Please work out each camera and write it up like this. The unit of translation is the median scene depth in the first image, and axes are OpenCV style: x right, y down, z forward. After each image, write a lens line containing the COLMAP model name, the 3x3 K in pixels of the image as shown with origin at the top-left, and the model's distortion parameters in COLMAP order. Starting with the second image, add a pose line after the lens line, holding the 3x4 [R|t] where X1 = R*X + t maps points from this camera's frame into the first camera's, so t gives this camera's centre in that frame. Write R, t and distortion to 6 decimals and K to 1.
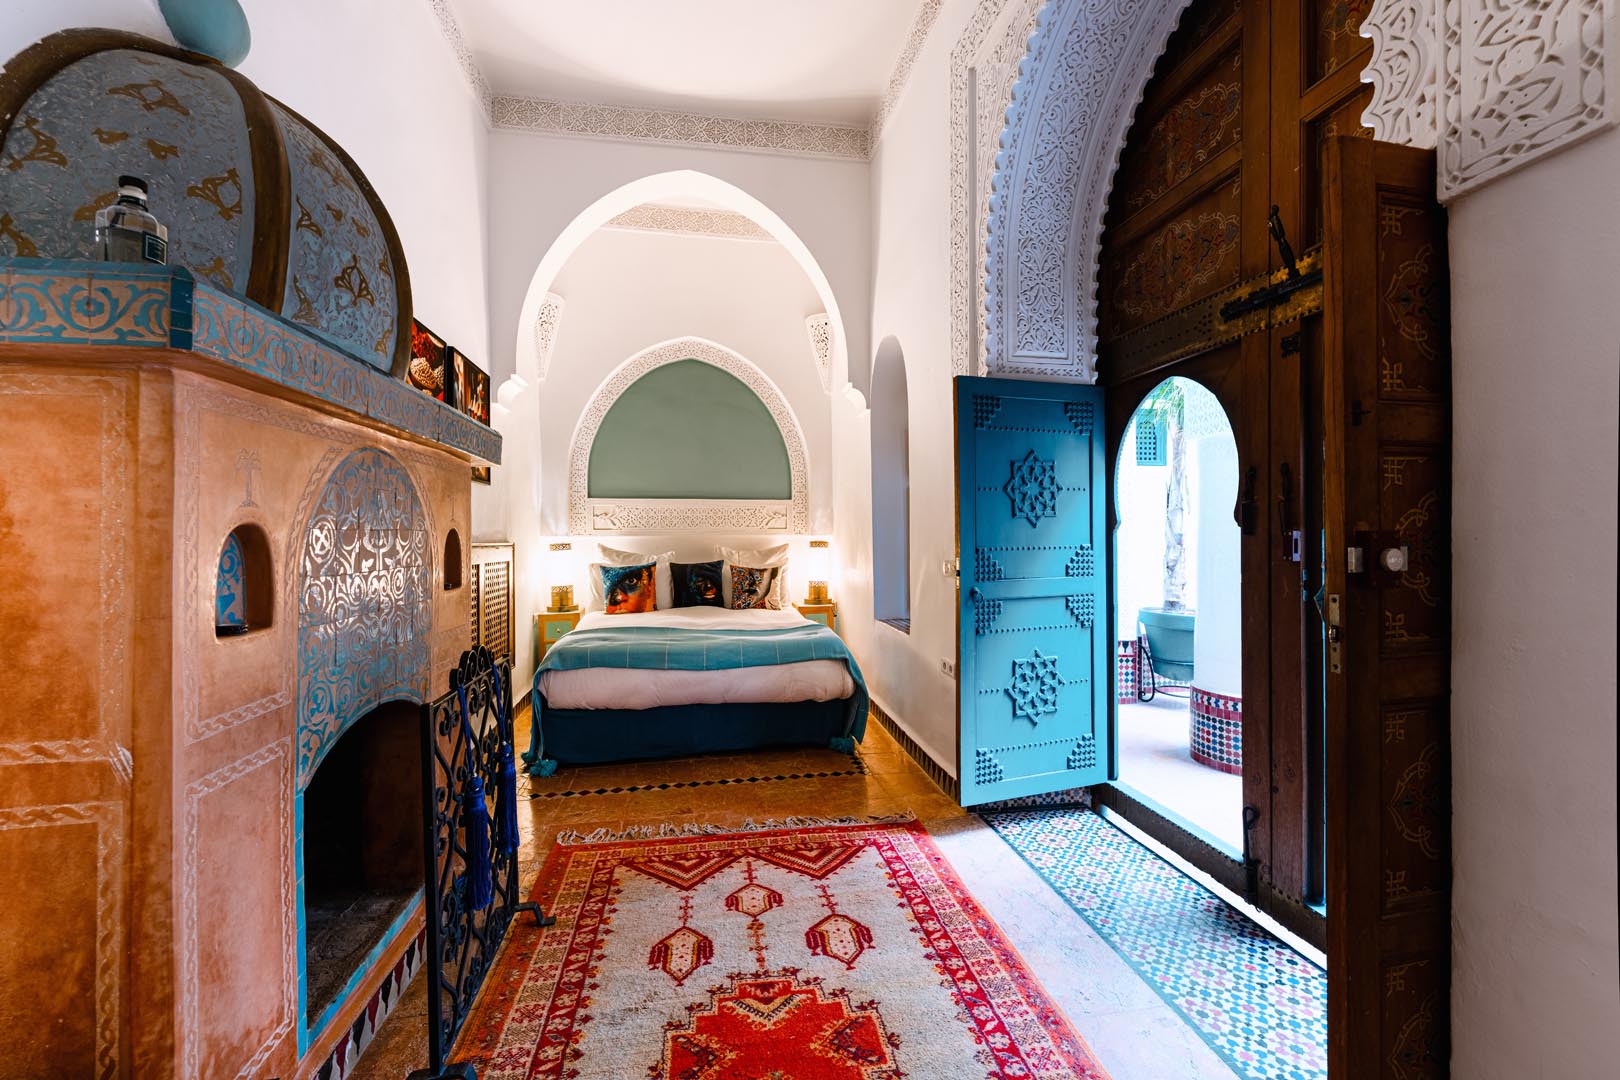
lens RADIAL K [[702.1, 0, 799.4], [0, 702.1, 531.3], [0, 0, 1]] dist [-0.001137, -0.000390]
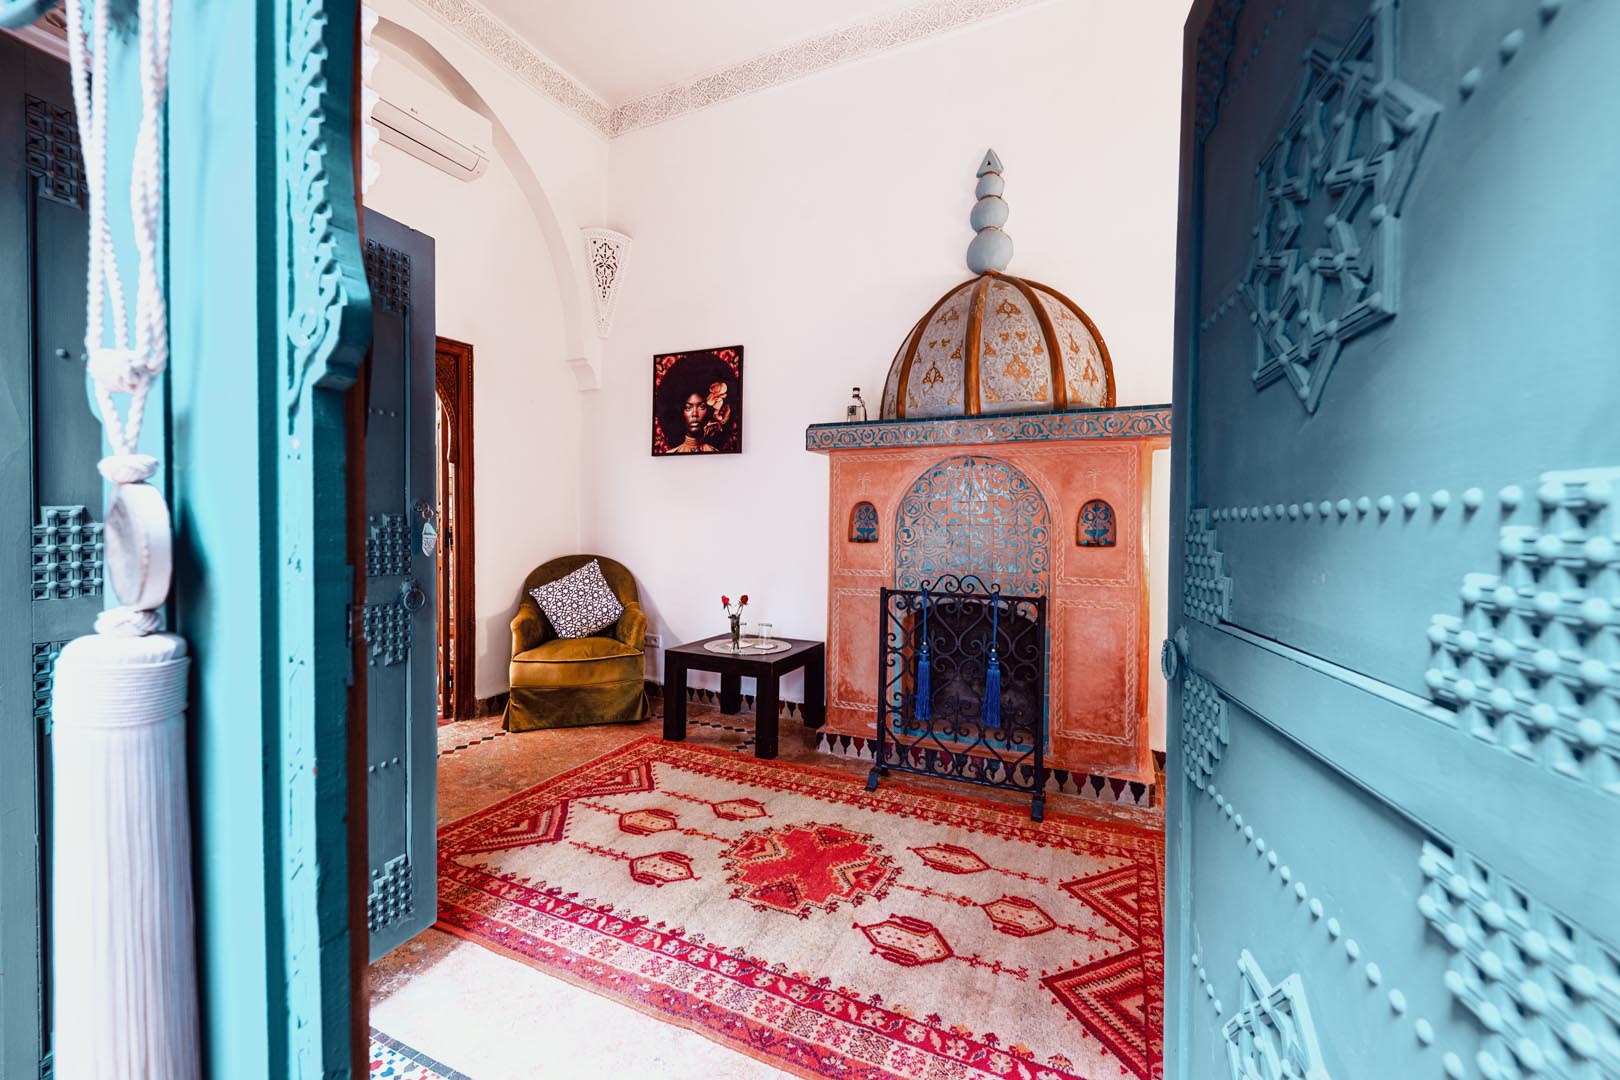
lens RADIAL K [[646.7, 0, 841.8], [0, 646.7, 521.7], [0, 0, 1]] dist [0.001357, -0.000150]
pose [[-0.541954, 0.006748, -0.840381, 0.724727], [0.003167, 0.999977, 0.005988, 0.028621], [0.840402, 0.000584, -0.541963, 1.248216]]
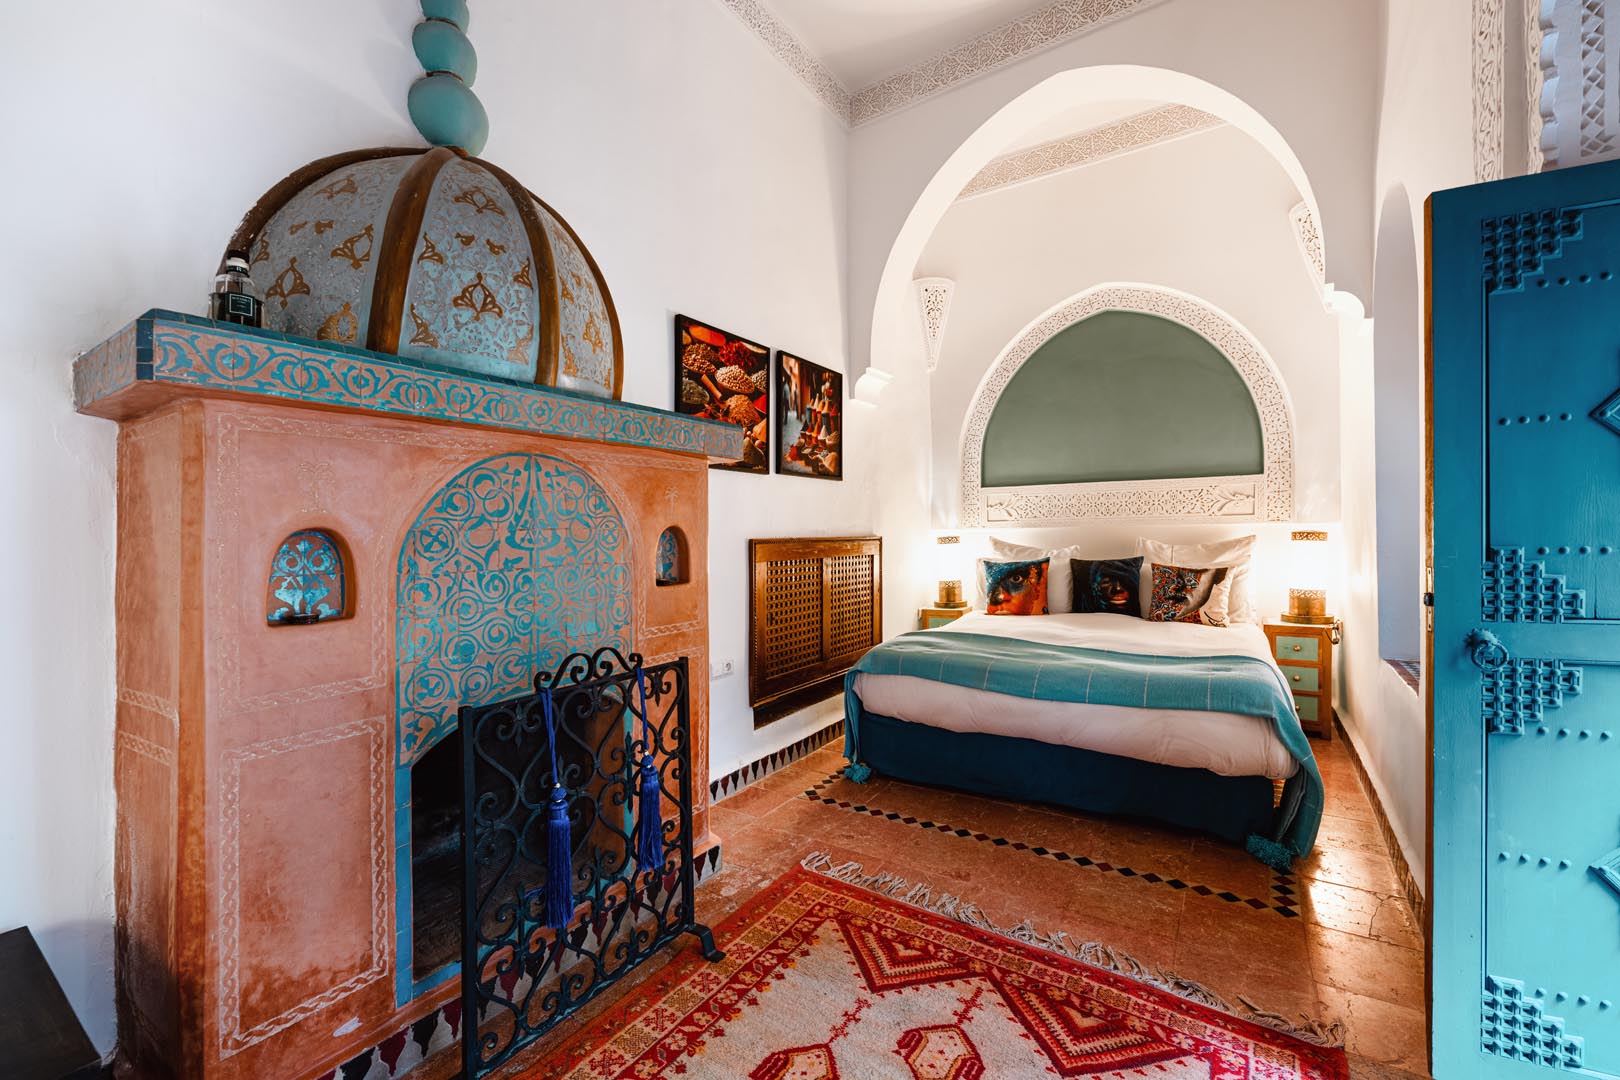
lens RADIAL K [[656.3, 0, 757.4], [0, 656.3, 536.1], [0, 0, 1]] dist [0.007863, -0.003858]
pose [[0.703950, -0.004158, -0.710238, 0.271078], [0.018514, 0.999750, 0.012498, 0.001637], [0.710009, -0.021947, 0.703851, 0.424065]]
